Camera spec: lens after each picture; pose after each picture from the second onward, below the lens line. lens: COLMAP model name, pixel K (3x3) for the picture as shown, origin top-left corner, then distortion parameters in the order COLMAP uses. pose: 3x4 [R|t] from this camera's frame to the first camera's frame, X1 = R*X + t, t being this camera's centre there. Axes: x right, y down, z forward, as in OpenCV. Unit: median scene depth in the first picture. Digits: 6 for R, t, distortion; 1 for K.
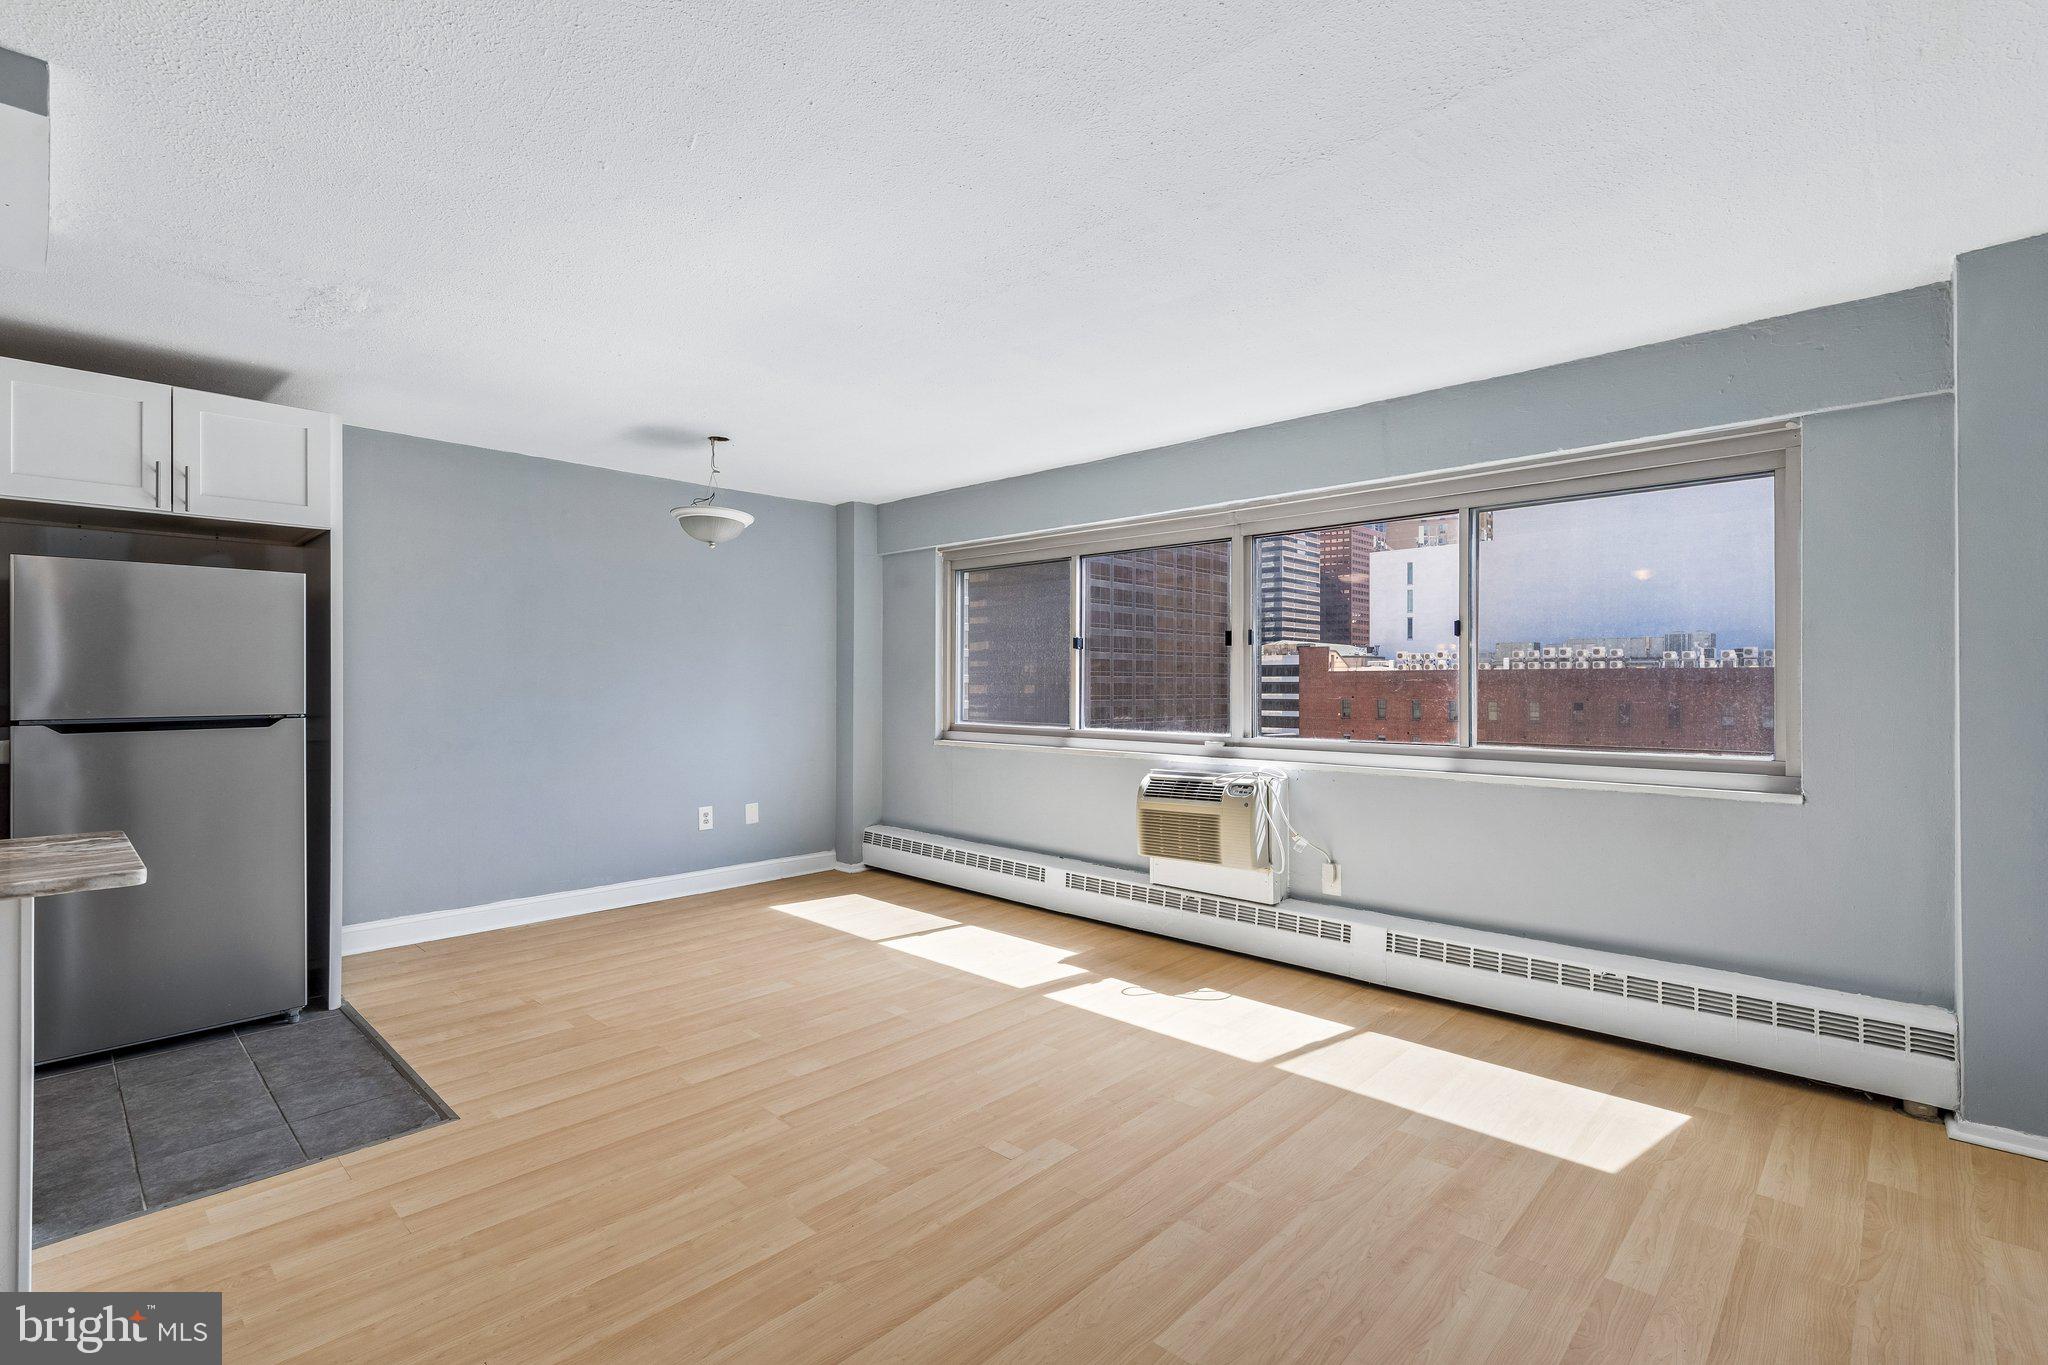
lens RADIAL K [[941.6, 0, 1024.7], [0, 941.6, 678.6], [0, 0, 1]] dist [0.012838, -0.000678]
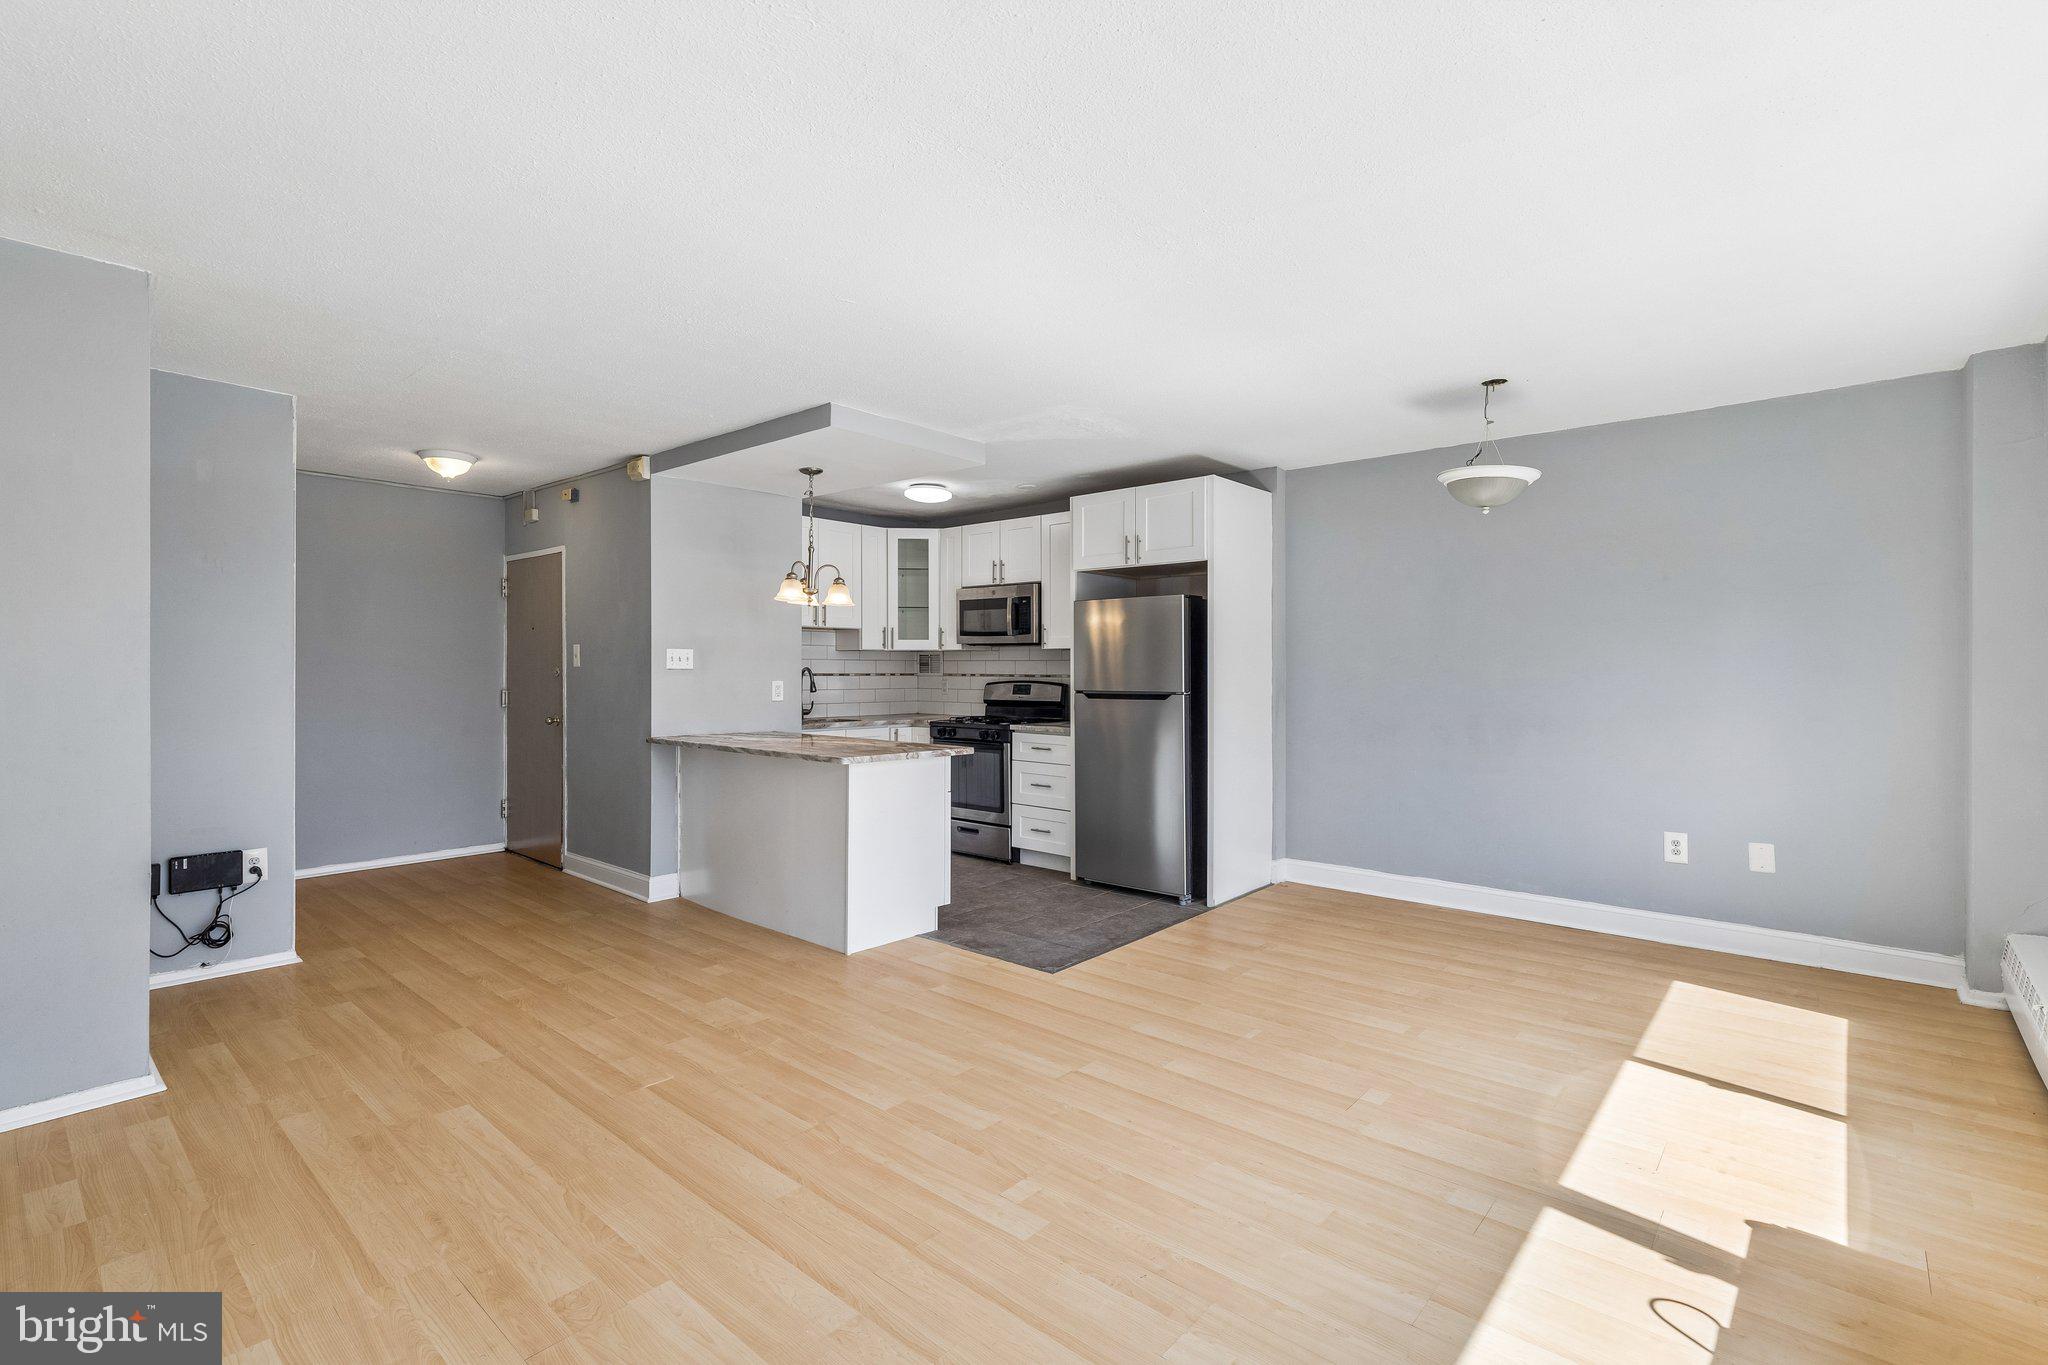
lens RADIAL K [[923.9, 0, 1025.8], [0, 923.9, 670.6], [0, 0, 1]] dist [0.007253, -0.000002]
pose [[0.040638, 0.002598, -0.999171, 0.501756], [0.004313, 0.999987, 0.002776, -0.000207], [0.999165, -0.004422, 0.040626, 0.564974]]
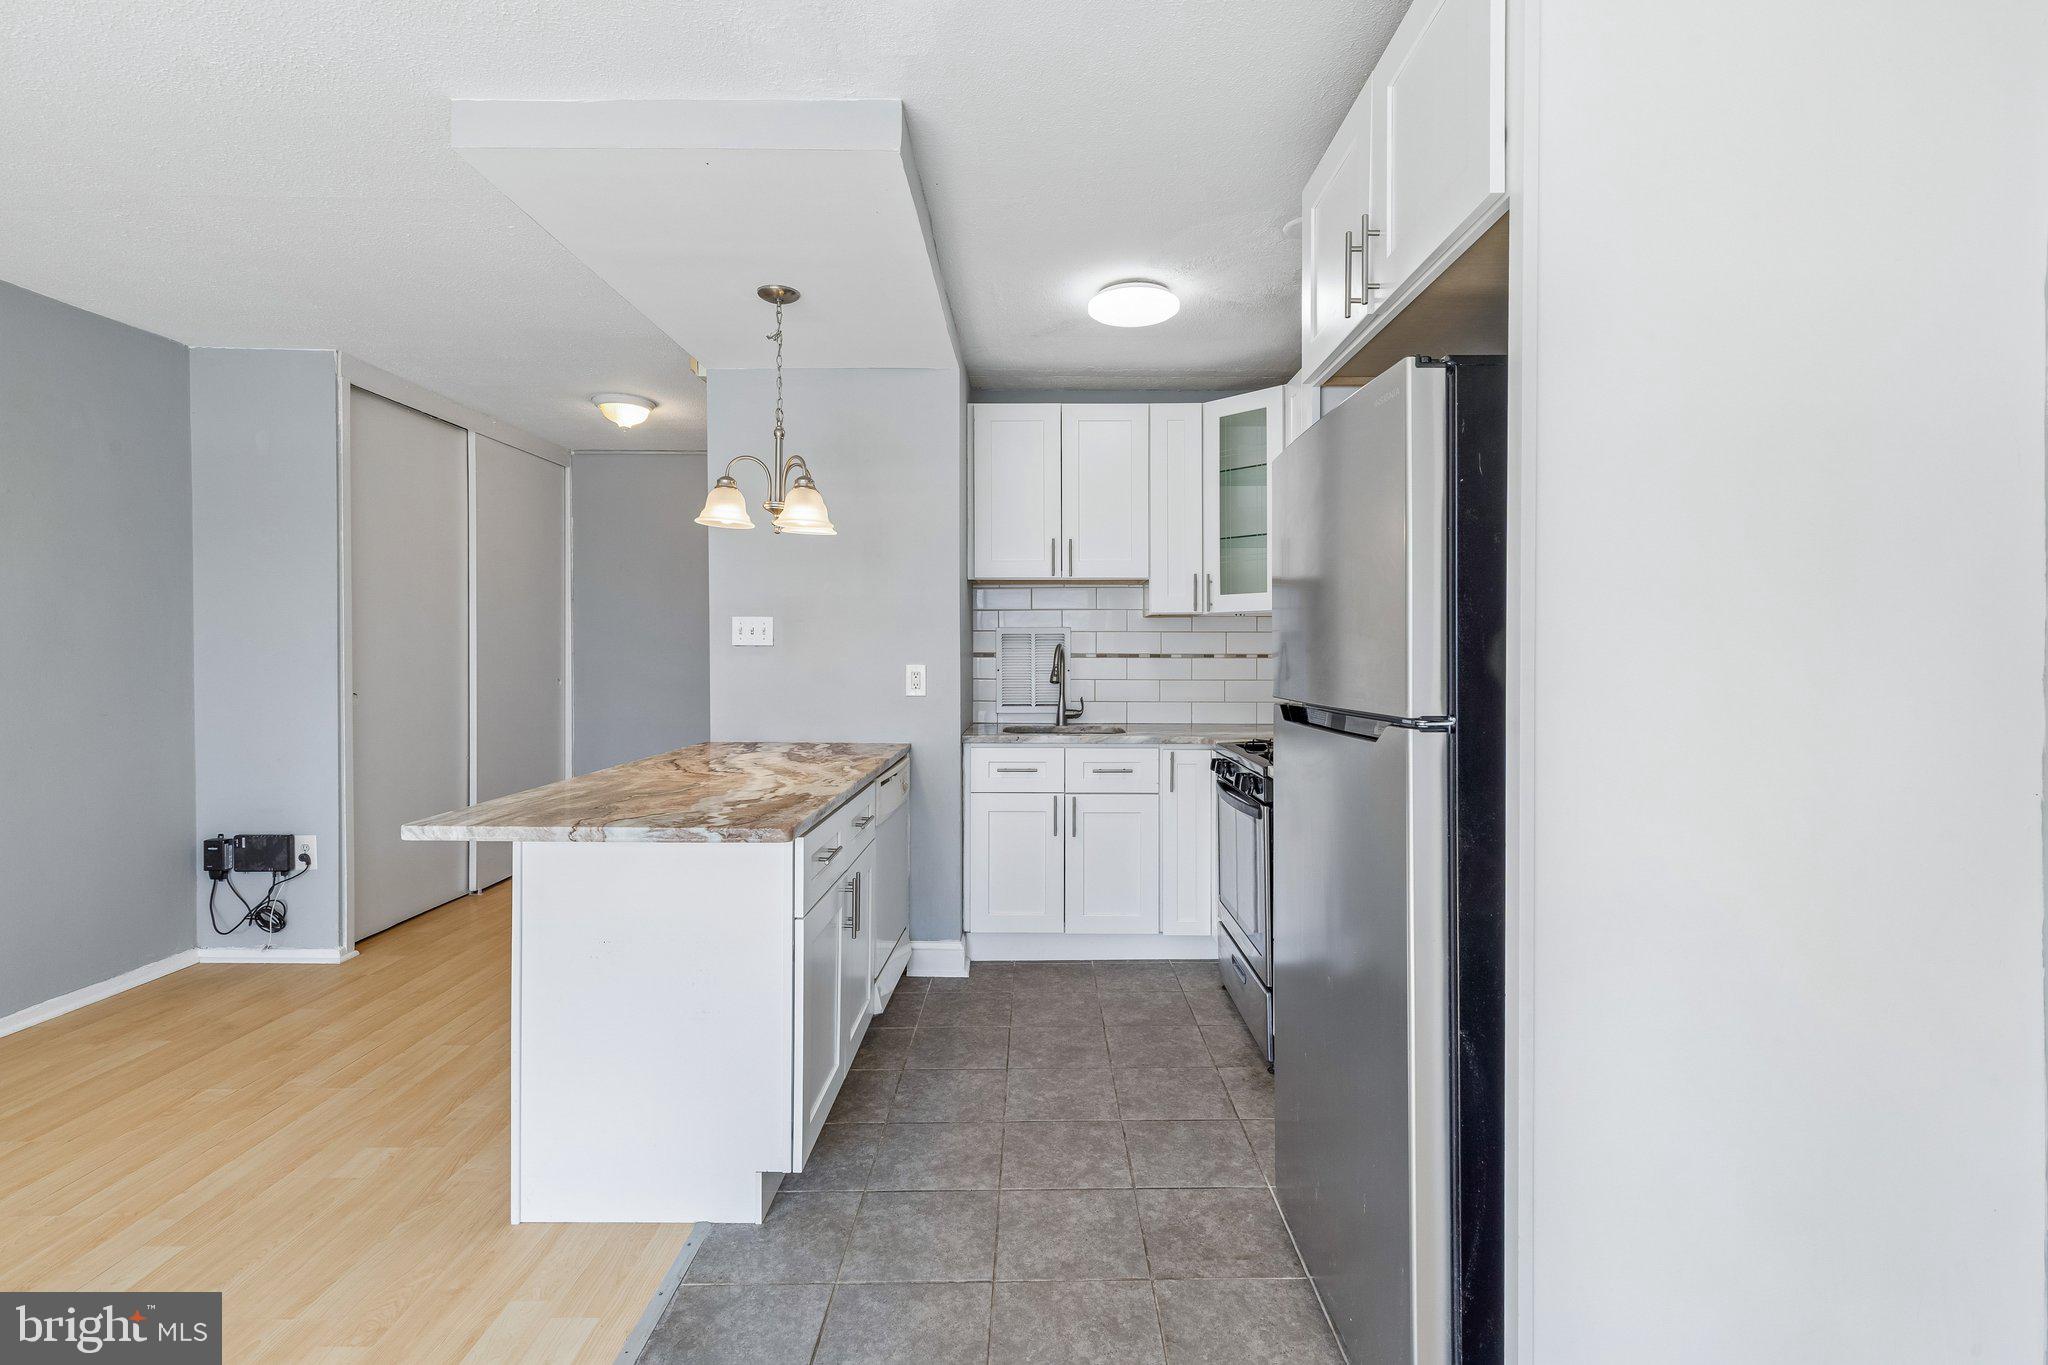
lens RADIAL K [[933.3, 0, 1034.2], [0, 933.3, 657.8], [0, 0, 1]] dist [0.004609, 0.000336]
pose [[-0.723597, 0.005551, -0.690201, -0.307105], [0.004372, 0.999984, 0.003459, 0.007855], [0.690209, -0.000515, -0.723610, 0.937766]]
